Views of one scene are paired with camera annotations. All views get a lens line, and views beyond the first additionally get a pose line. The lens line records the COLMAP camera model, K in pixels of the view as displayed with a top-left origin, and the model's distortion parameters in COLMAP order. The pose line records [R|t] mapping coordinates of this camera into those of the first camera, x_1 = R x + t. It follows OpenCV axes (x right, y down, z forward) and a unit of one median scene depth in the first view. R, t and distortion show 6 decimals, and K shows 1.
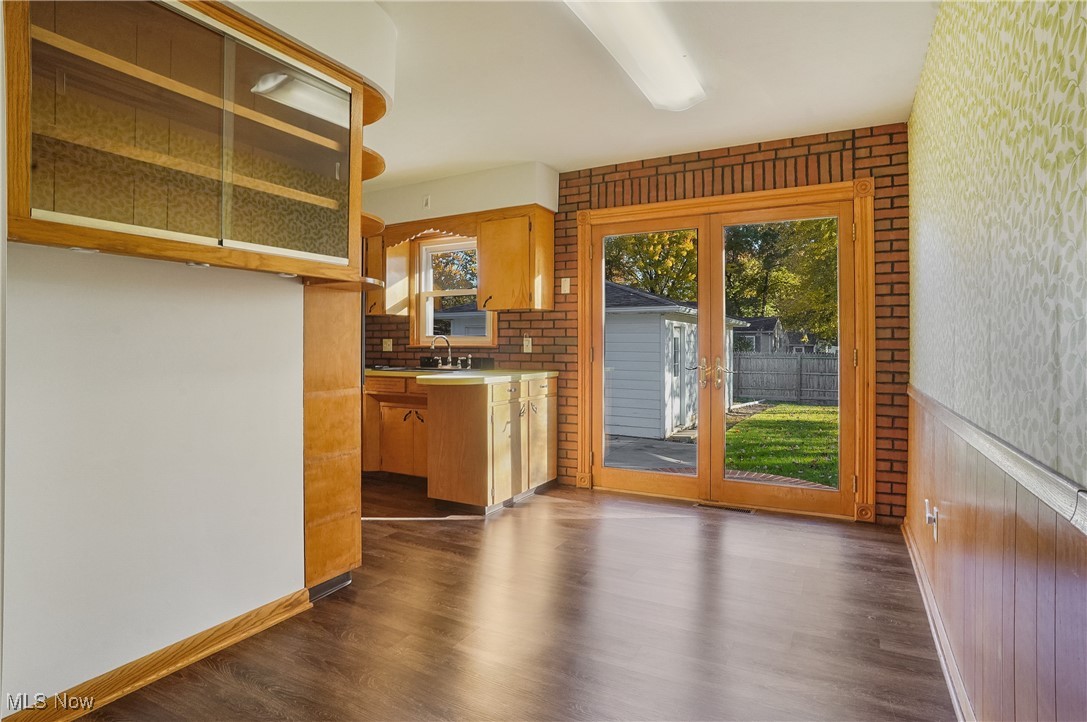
lens RADIAL K [[566.9, 0, 547.7], [0, 566.9, 336.5], [0, 0, 1]] dist [-0.061165, 0.030066]
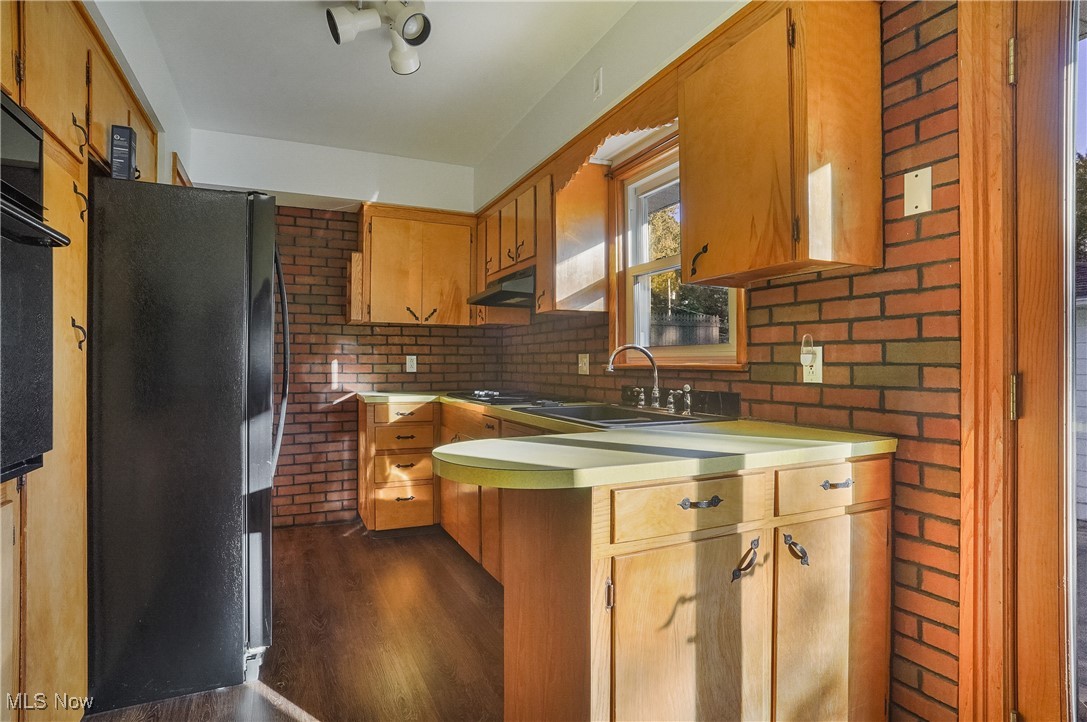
lens RADIAL K [[566.9, 0, 547.4], [0, 566.9, 363.6], [0, 0, 1]] dist [-0.061165, 0.030066]
pose [[0.798872, -0.001170, -0.601501, 0.053350], [0.011052, 0.999858, 0.012733, 0.007967], [0.601400, -0.016819, 0.798771, 0.592585]]
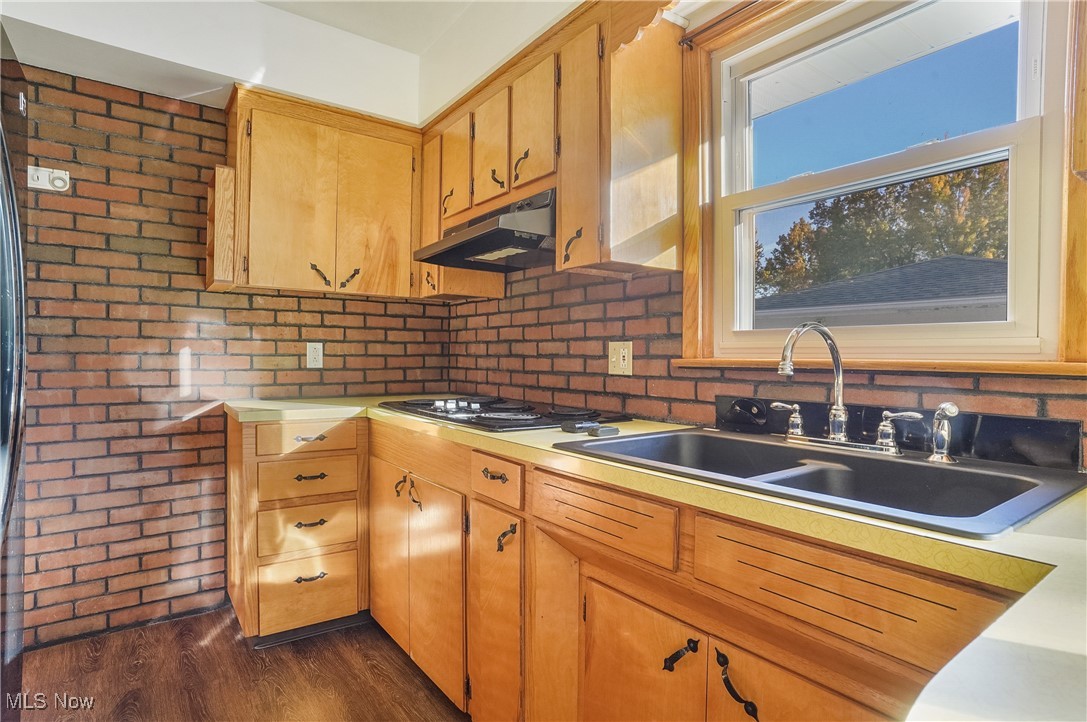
lens RADIAL K [[566.9, 0, 543.9], [0, 566.9, 364.6], [0, 0, 1]] dist [-0.061165, 0.030066]
pose [[0.900252, 0.011874, -0.435208, -0.199204], [0.000722, 0.999586, 0.028765, 0.010458], [0.435370, -0.026210, 0.899870, 0.764772]]
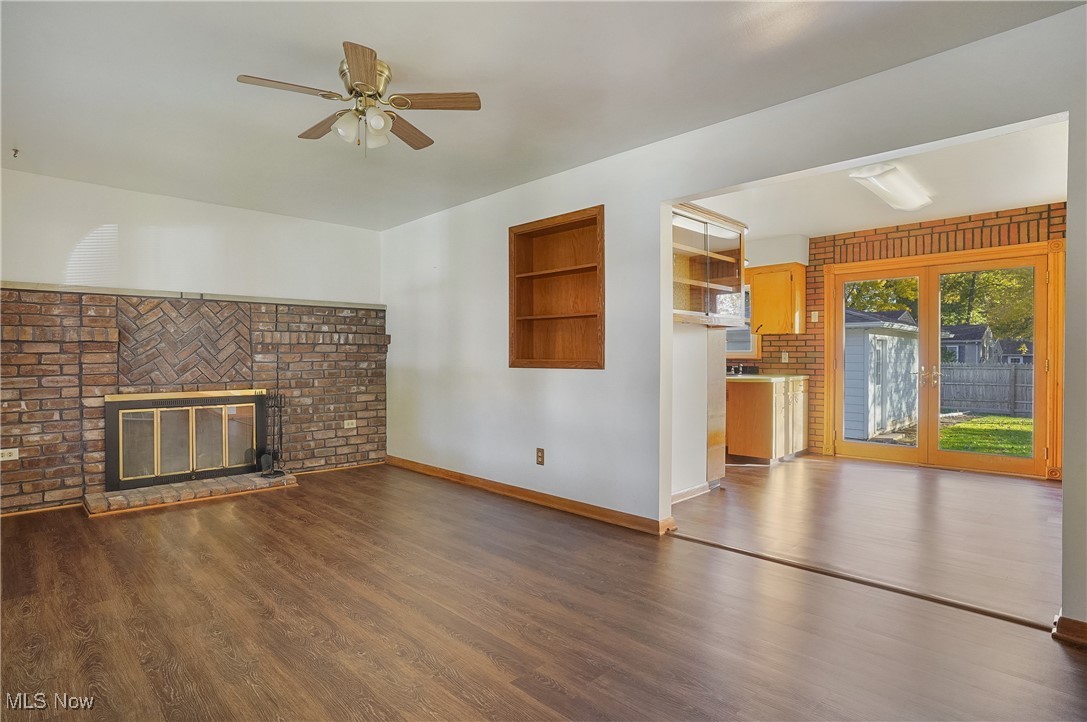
lens RADIAL K [[566.9, 0, 538.7], [0, 566.9, 362.2], [0, 0, 1]] dist [-0.061165, 0.030066]
pose [[0.956886, -0.001282, -0.290460, -0.229273], [0.008552, 0.999681, 0.023762, -0.012913], [0.290337, -0.025221, 0.956592, -0.581079]]
